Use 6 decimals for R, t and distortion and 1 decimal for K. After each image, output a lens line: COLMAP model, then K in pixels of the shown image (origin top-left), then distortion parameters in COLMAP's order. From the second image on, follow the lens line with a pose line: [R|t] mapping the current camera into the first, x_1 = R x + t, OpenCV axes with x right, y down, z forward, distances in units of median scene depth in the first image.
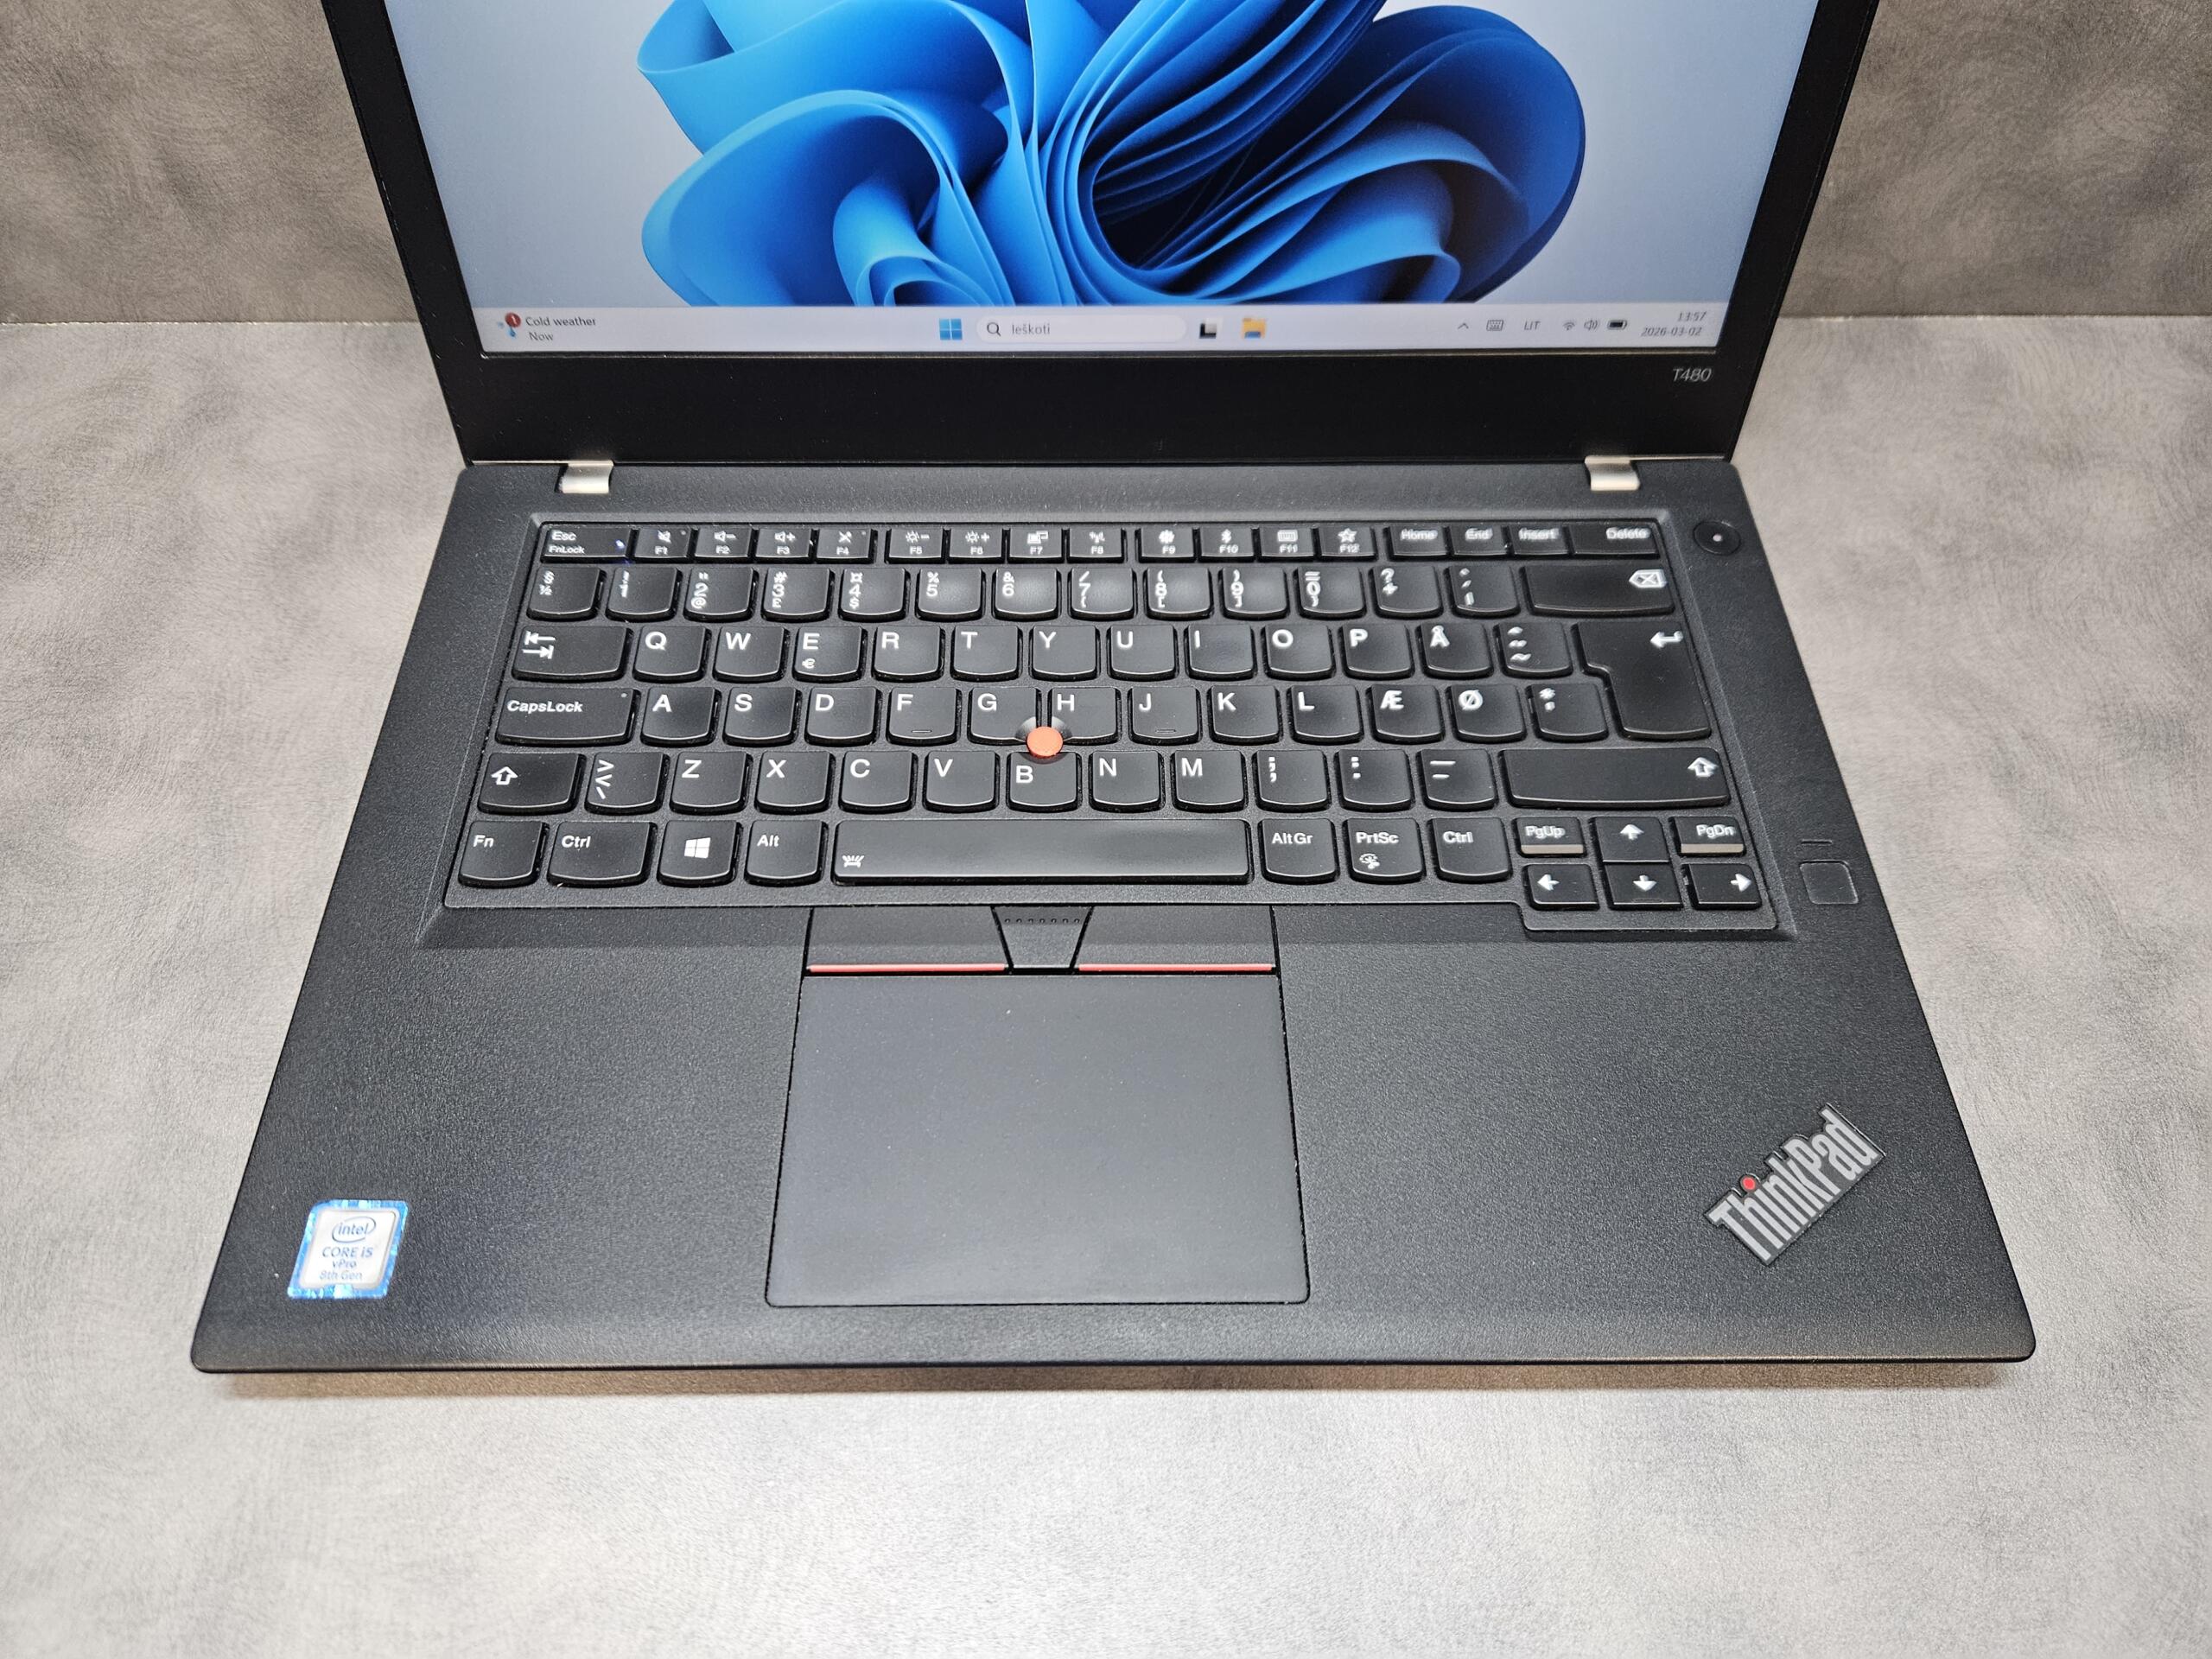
lens RADIAL K [[1489.4, 0, 1092.4], [0, 1489.4, 804.8], [0, 0, 1]] dist [0.042449, -0.043059]
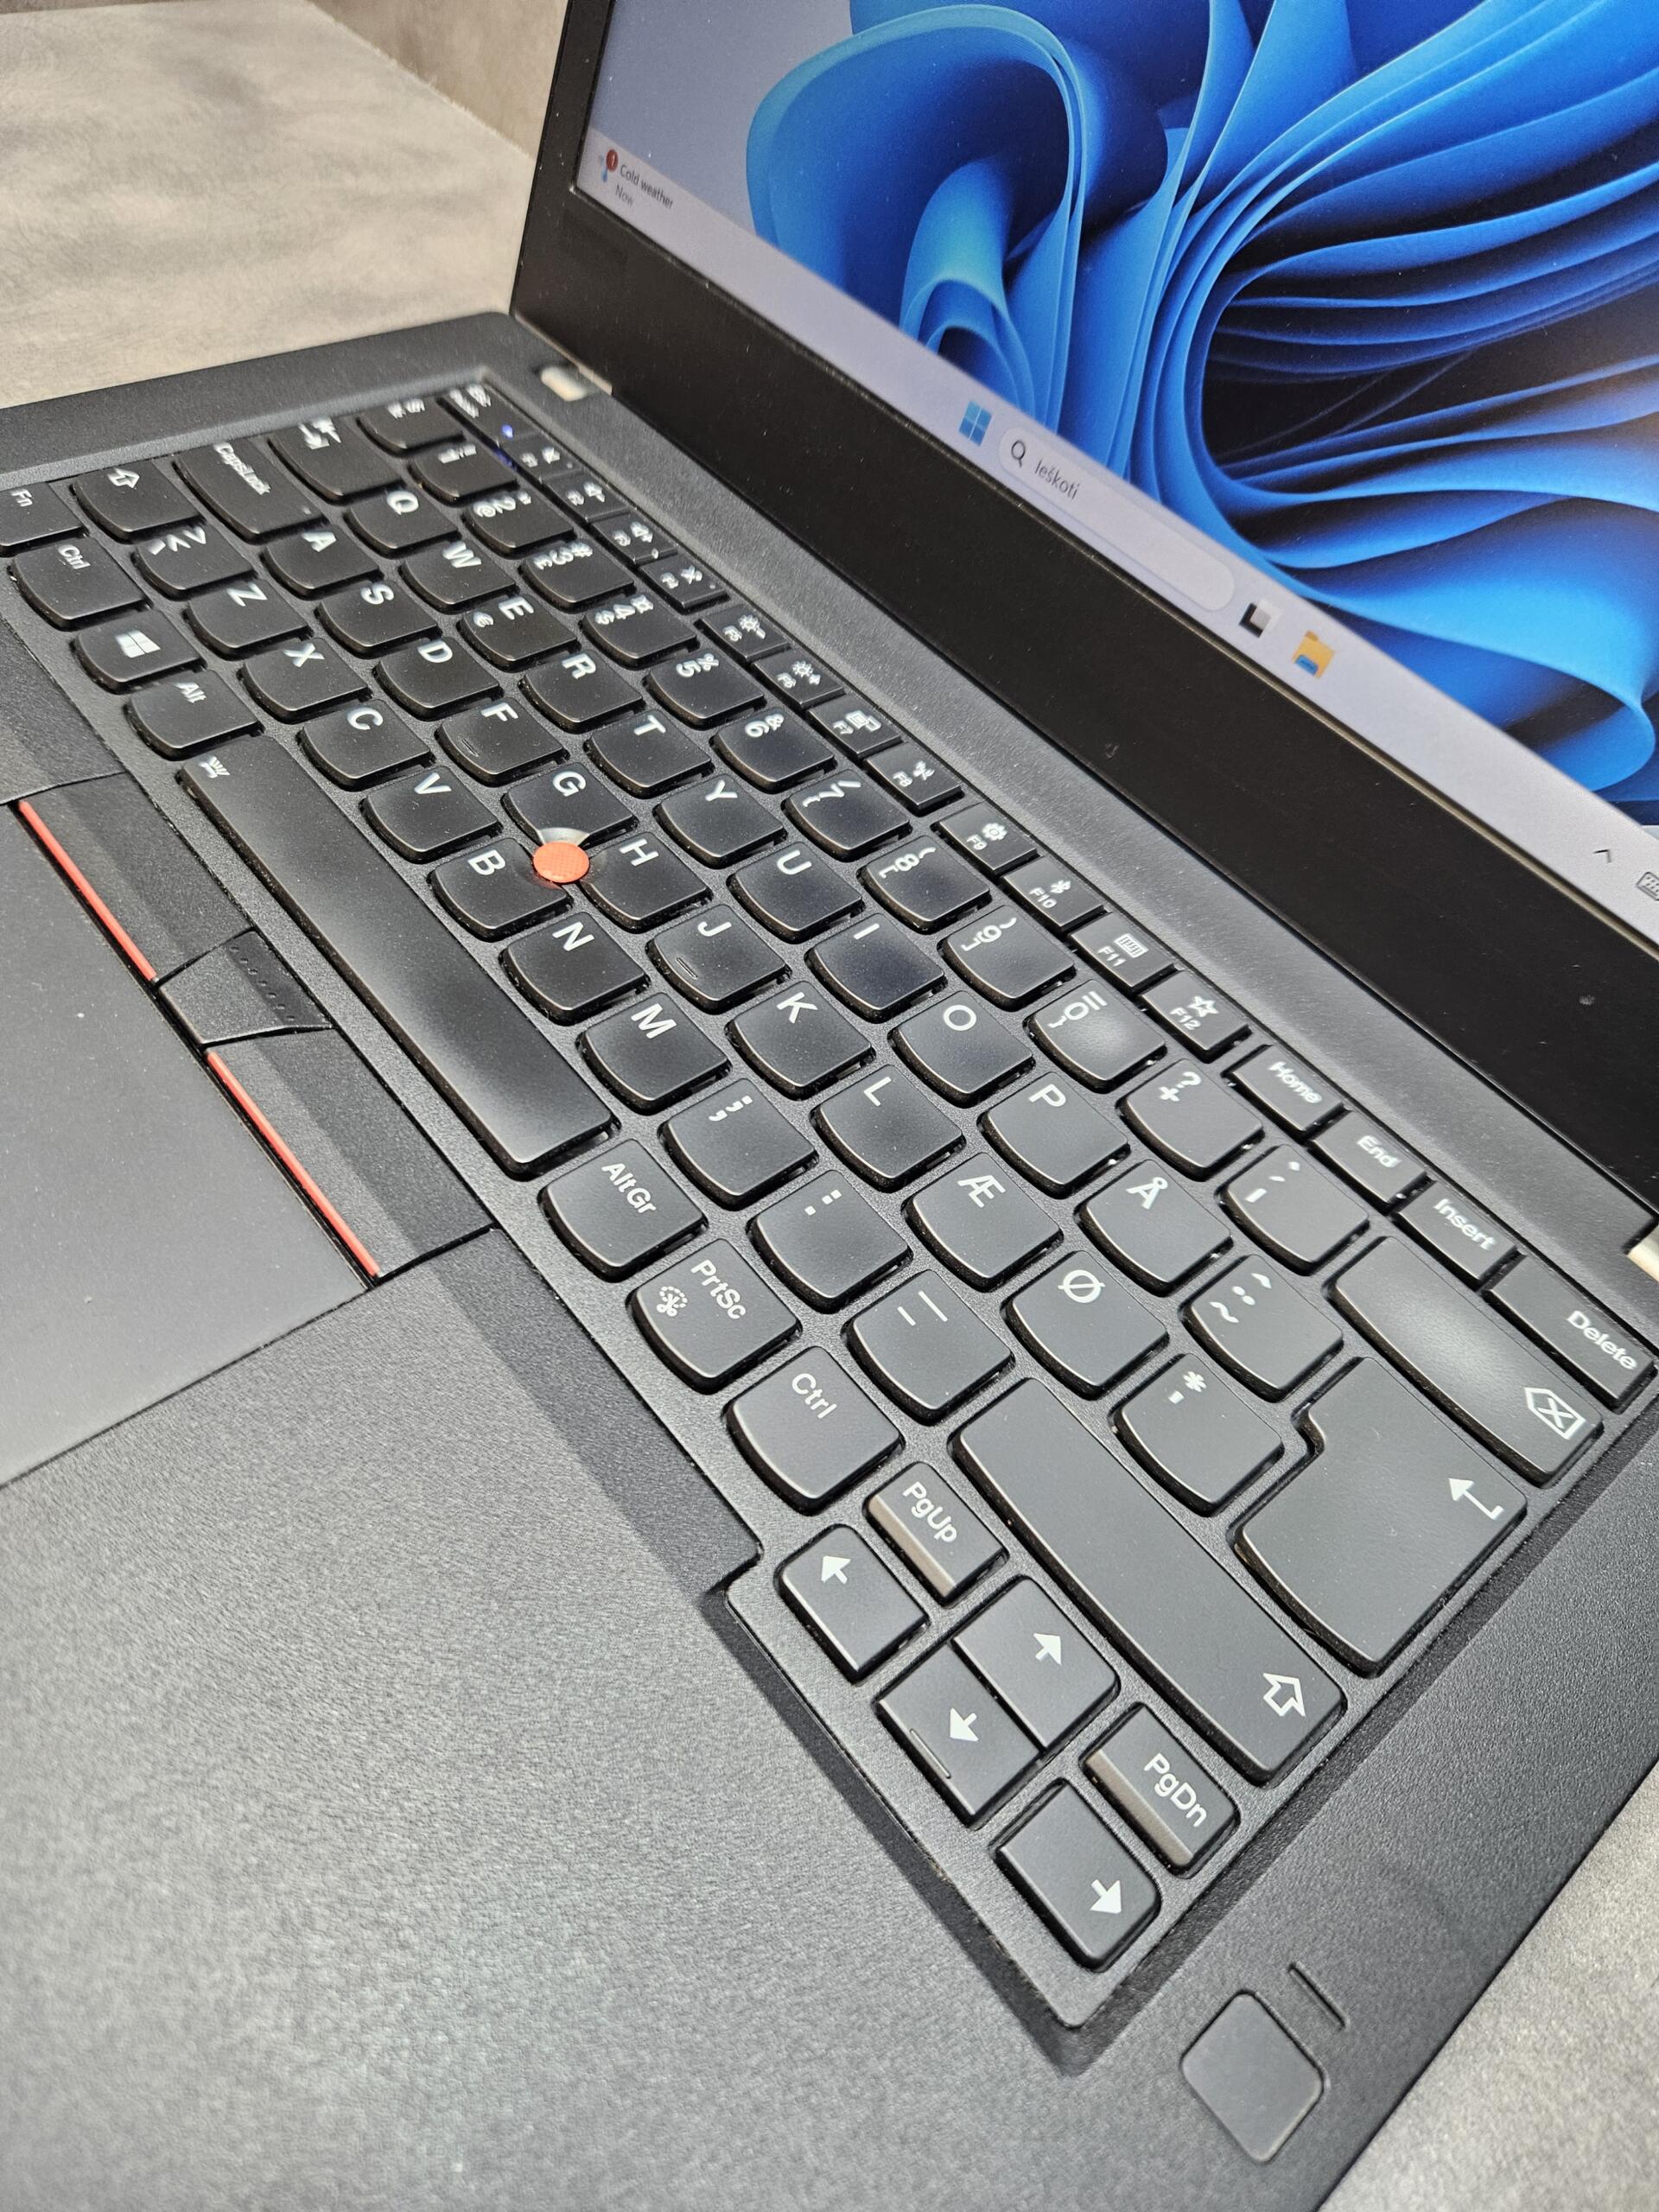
lens RADIAL K [[1489.4, 0, 905.6], [0, 1489.4, 1143.1], [0, 0, 1]] dist [0.042449, -0.043059]
pose [[0.637574, 0.643858, -0.423021, 0.405869], [-0.708205, 0.705971, 0.007118, -0.064582], [0.303223, 0.295047, 0.906092, 0.465889]]
